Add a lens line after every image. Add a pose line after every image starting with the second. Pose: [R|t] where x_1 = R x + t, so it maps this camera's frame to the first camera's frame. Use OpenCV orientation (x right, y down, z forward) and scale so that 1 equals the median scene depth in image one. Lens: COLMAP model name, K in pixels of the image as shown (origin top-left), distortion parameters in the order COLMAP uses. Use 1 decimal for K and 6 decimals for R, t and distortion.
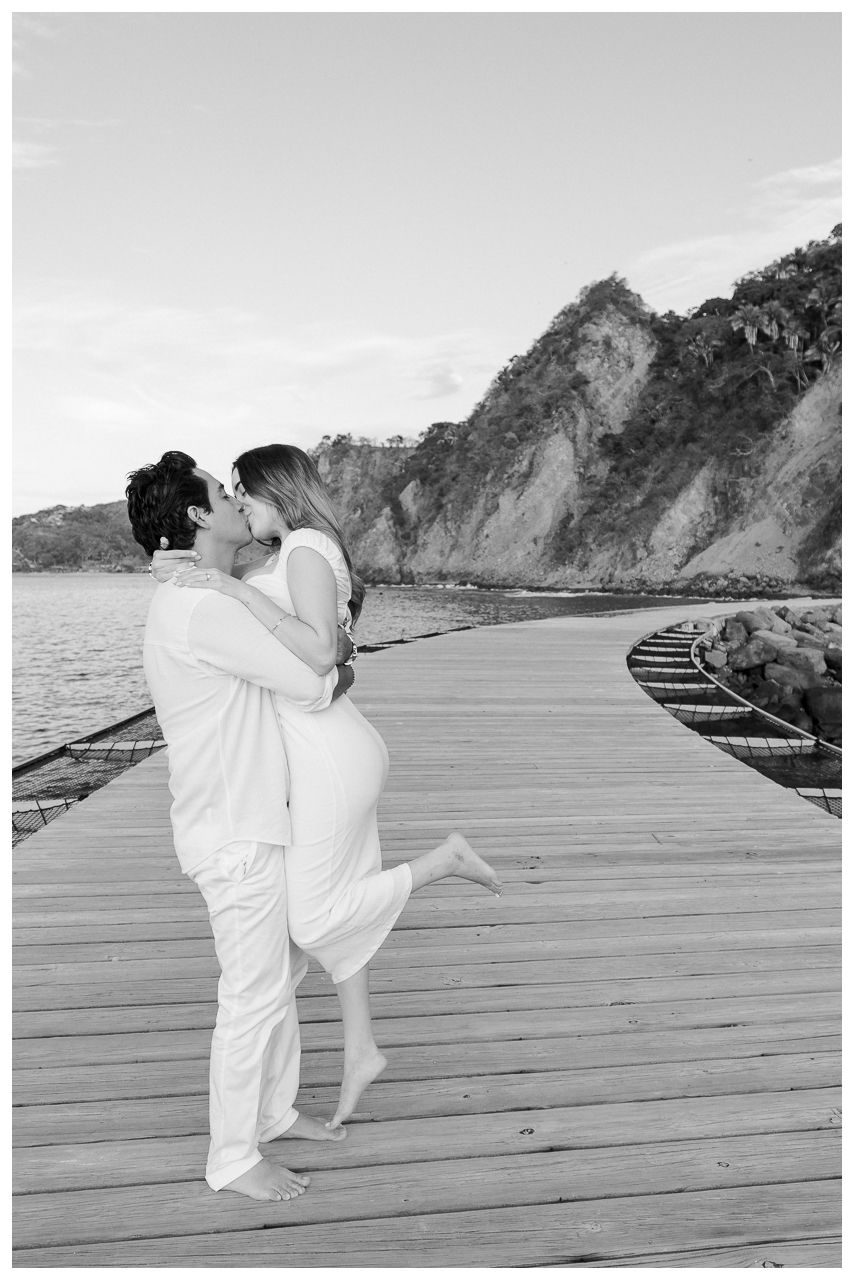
lens RADIAL K [[641.4, 0, 424.0], [0, 641.4, 656.8], [0, 0, 1]] dist [-0.001517, -0.000383]
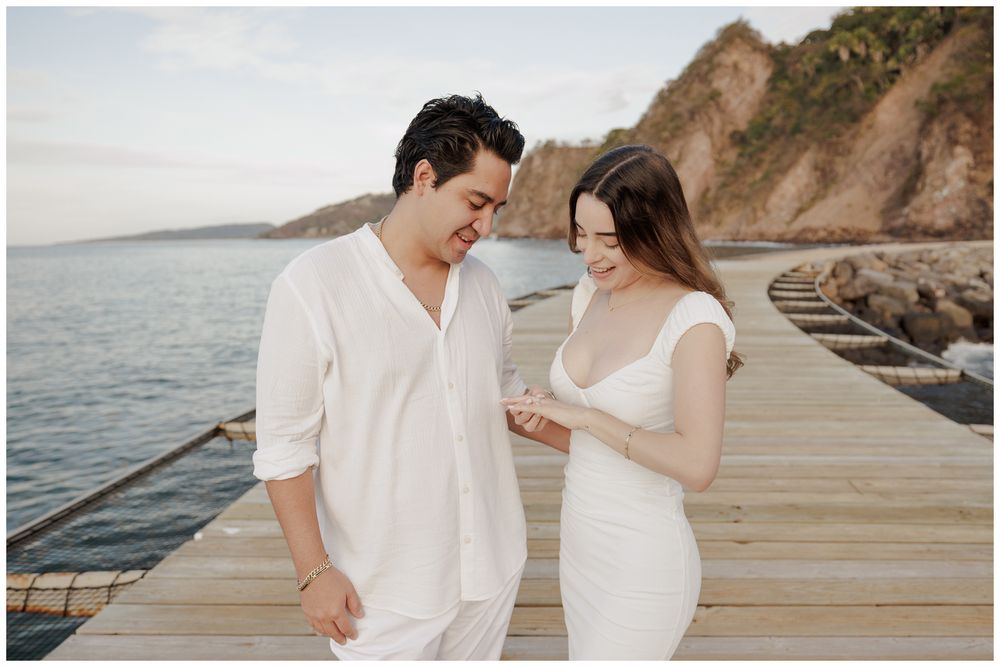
lens RADIAL K [[661.5, 0, 500.0], [0, 661.5, 333.5], [0, 0, 1]] dist [-0.006105, -0.001399]
pose [[0.979267, 0.009185, -0.202364, 0.075271], [-0.004995, 0.999763, 0.021207, 0.073157], [0.202511, -0.019756, 0.979081, -0.542829]]
